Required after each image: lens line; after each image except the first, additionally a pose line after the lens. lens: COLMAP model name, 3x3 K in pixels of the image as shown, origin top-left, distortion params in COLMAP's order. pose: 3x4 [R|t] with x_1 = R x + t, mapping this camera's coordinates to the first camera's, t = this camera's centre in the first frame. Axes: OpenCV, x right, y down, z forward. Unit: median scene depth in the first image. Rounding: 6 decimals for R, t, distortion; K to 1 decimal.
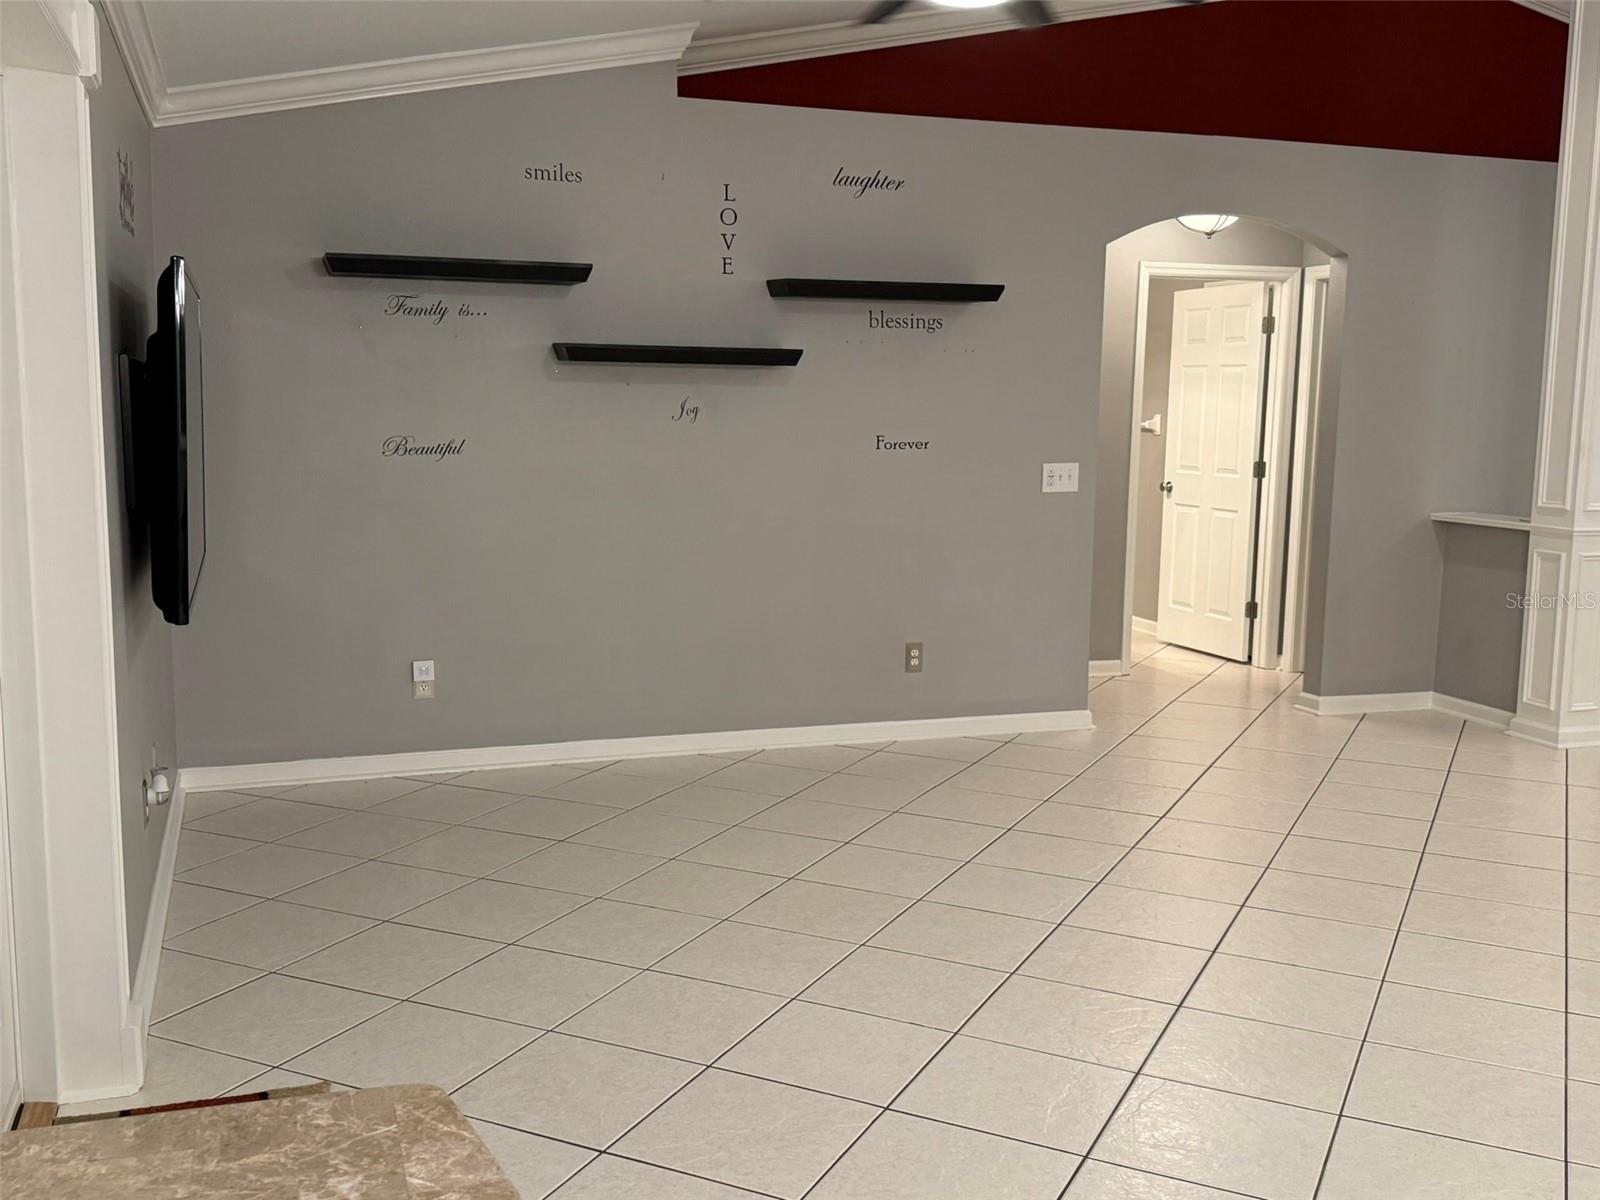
lens RADIAL K [[1543.3, 0, 798.5], [0, 1543.3, 605.6], [0, 0, 1]] dist [0.192482, -0.418435]
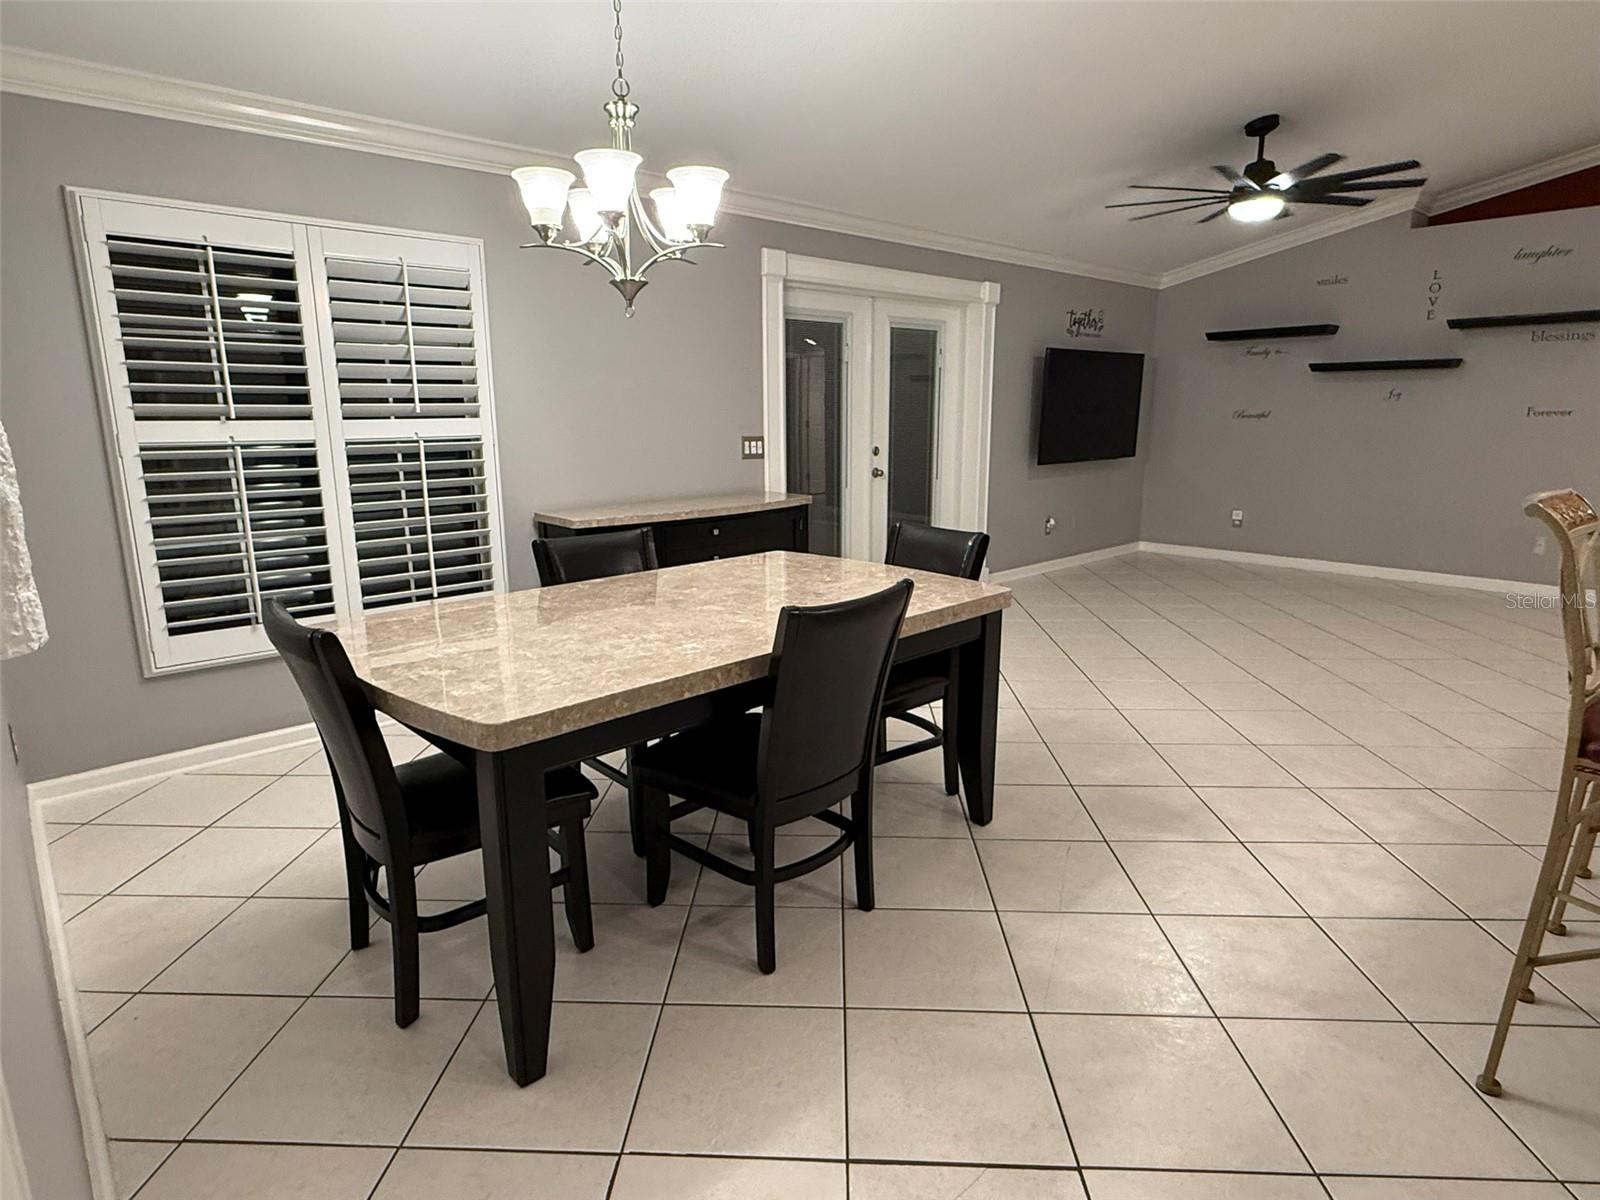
lens RADIAL K [[889.8, 0, 792.7], [0, 889.8, 601.3], [0, 0, 1]] dist [-0.003570, 0.002045]
pose [[0.393313, 0.181984, -0.901214, 0.606934], [-0.111321, 0.982429, 0.149801, 0.037980], [0.912640, 0.041406, 0.406661, -0.096071]]
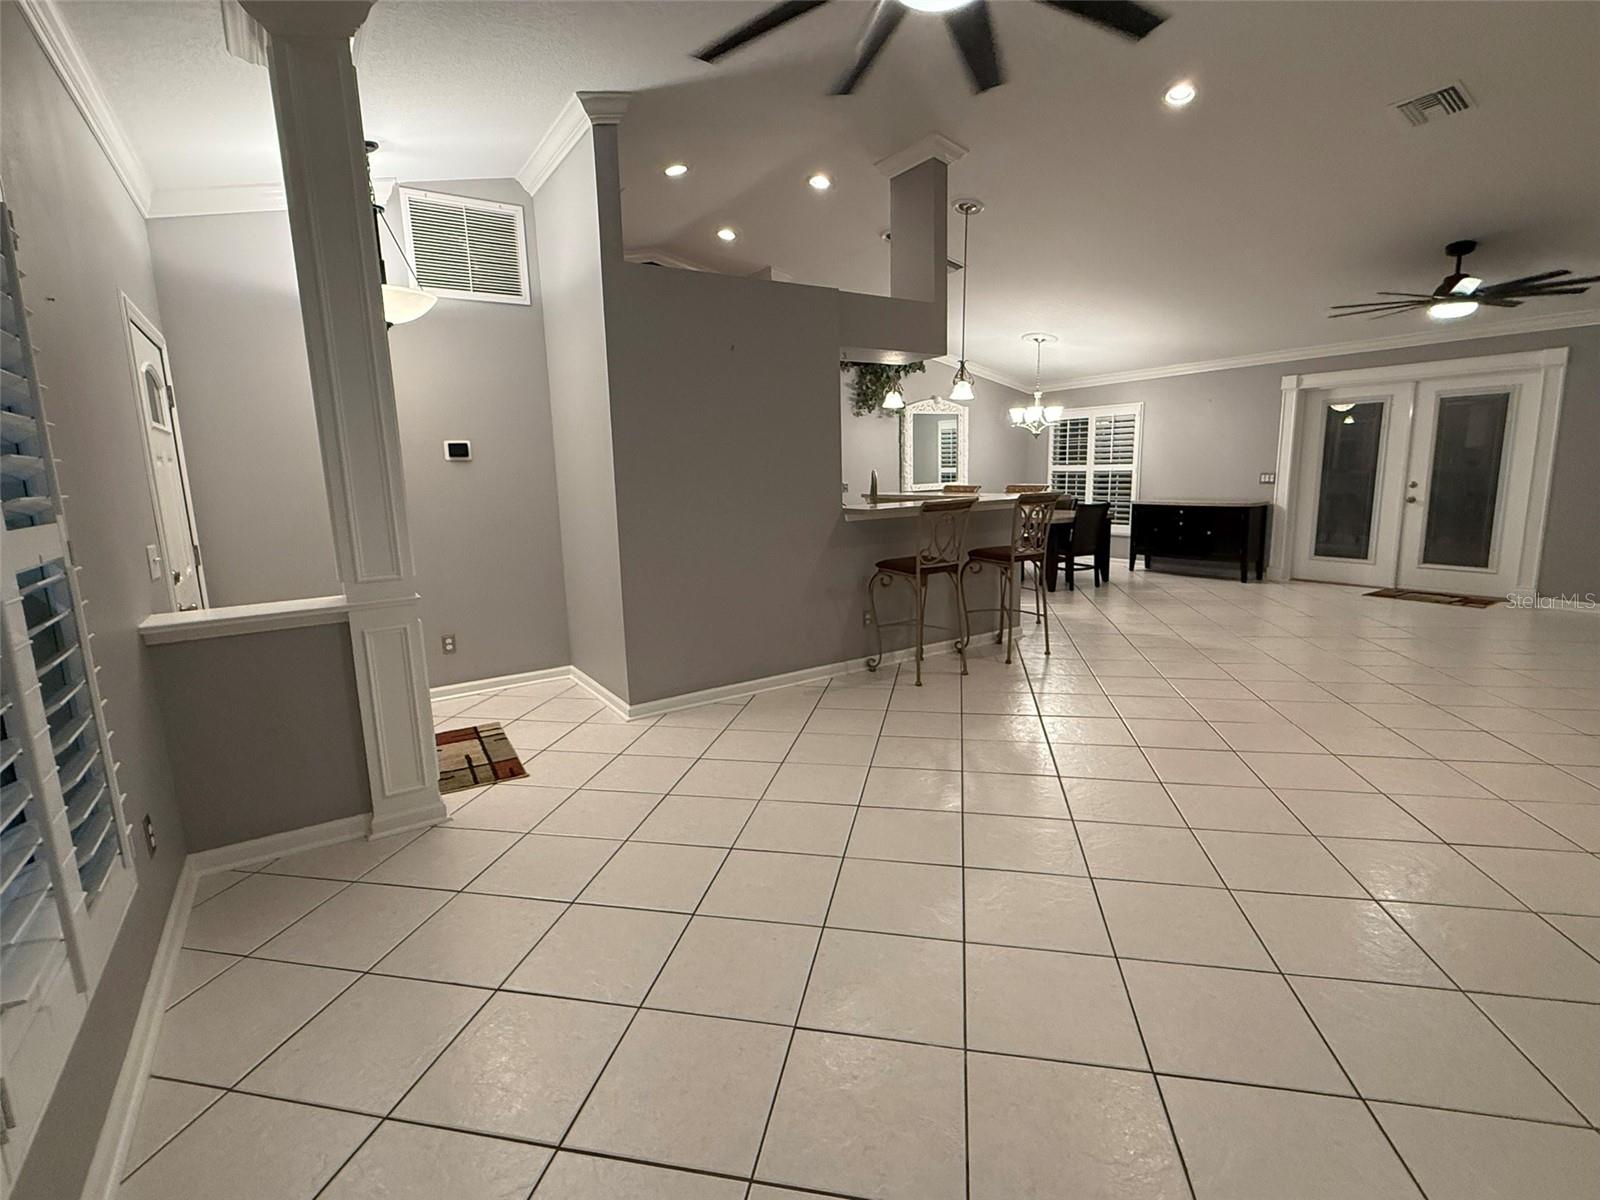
lens RADIAL K [[753.7, 0, 798.3], [0, 753.7, 599.8], [0, 0, 1]] dist [0.001151, 0.000134]
pose [[-0.970881, 0.053588, -0.233492, 0.936309], [-0.018489, 0.954991, 0.296058, -0.133690], [0.238848, 0.291754, -0.926192, 1.183471]]
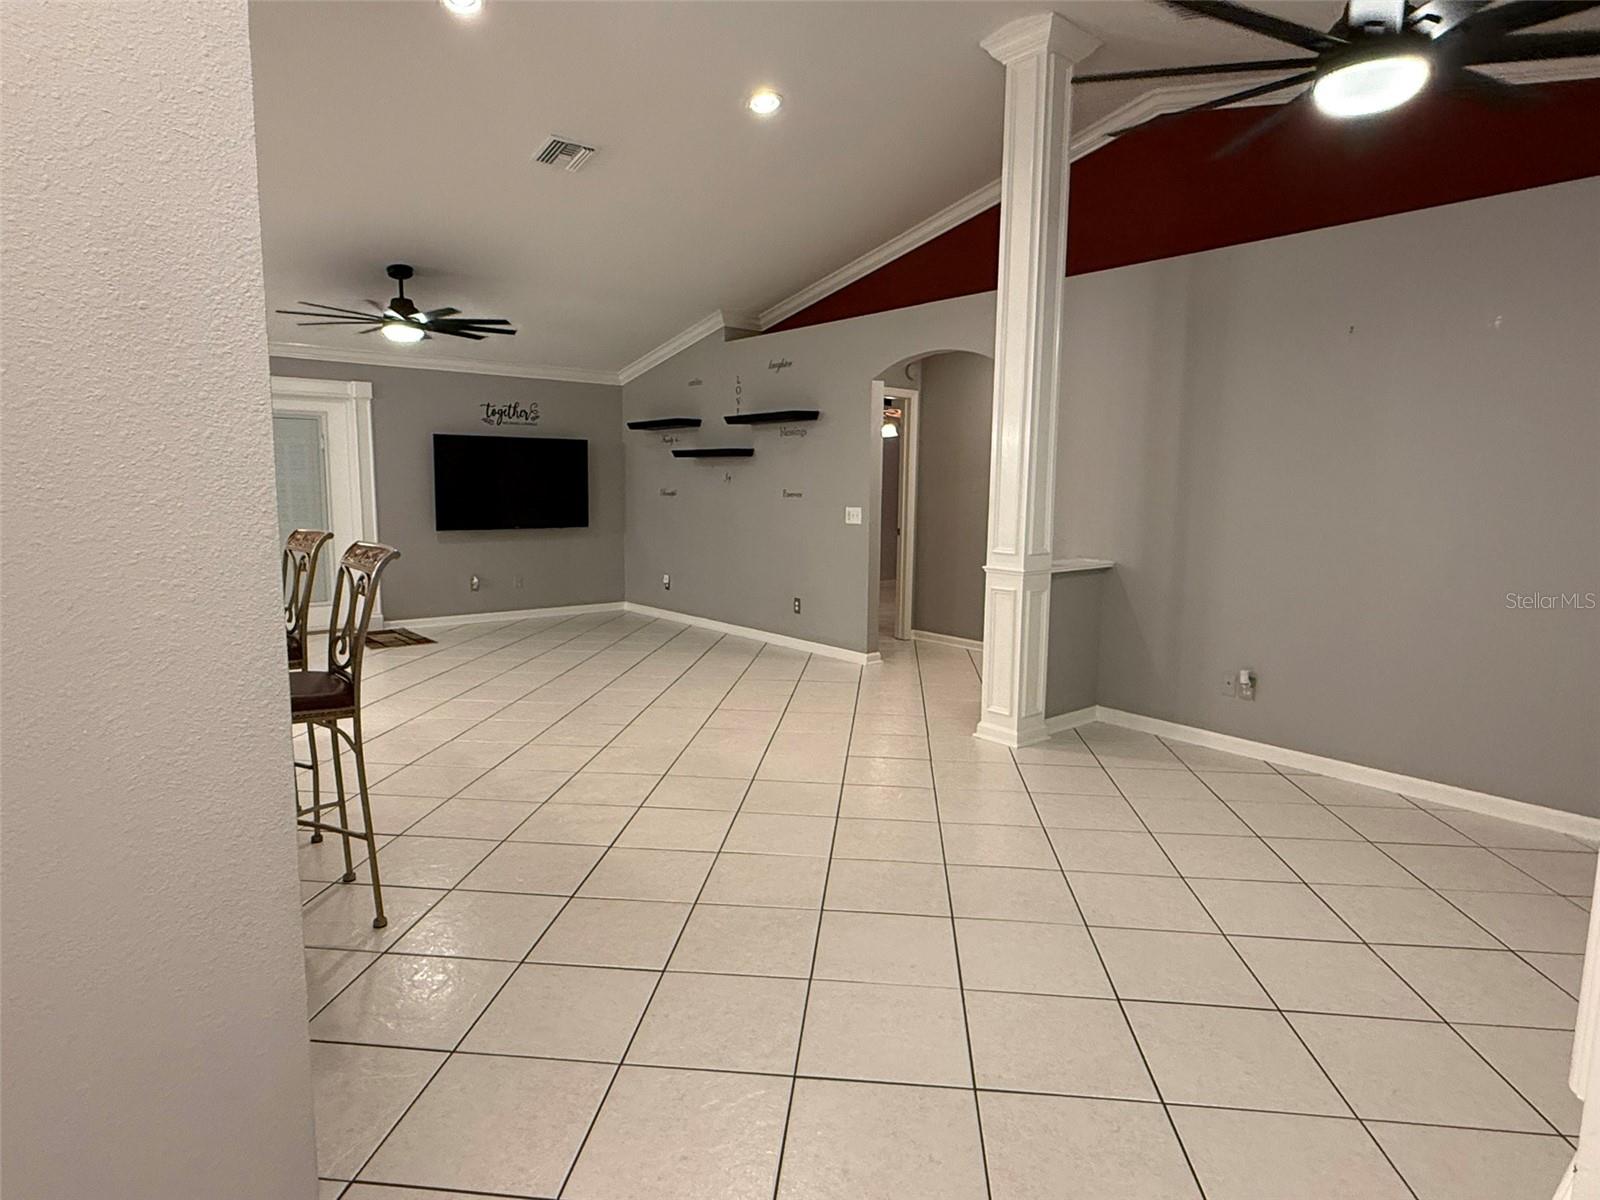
lens RADIAL K [[937.2, 0, 776.8], [0, 937.2, 591.1], [0, 0, 1]] dist [0.059229, -0.000184]
pose [[0.321411, 0.102689, -0.941355, 1.133538], [-0.130751, 0.989393, 0.063286, -0.053691], [0.937869, 0.102743, 0.331429, 0.577142]]
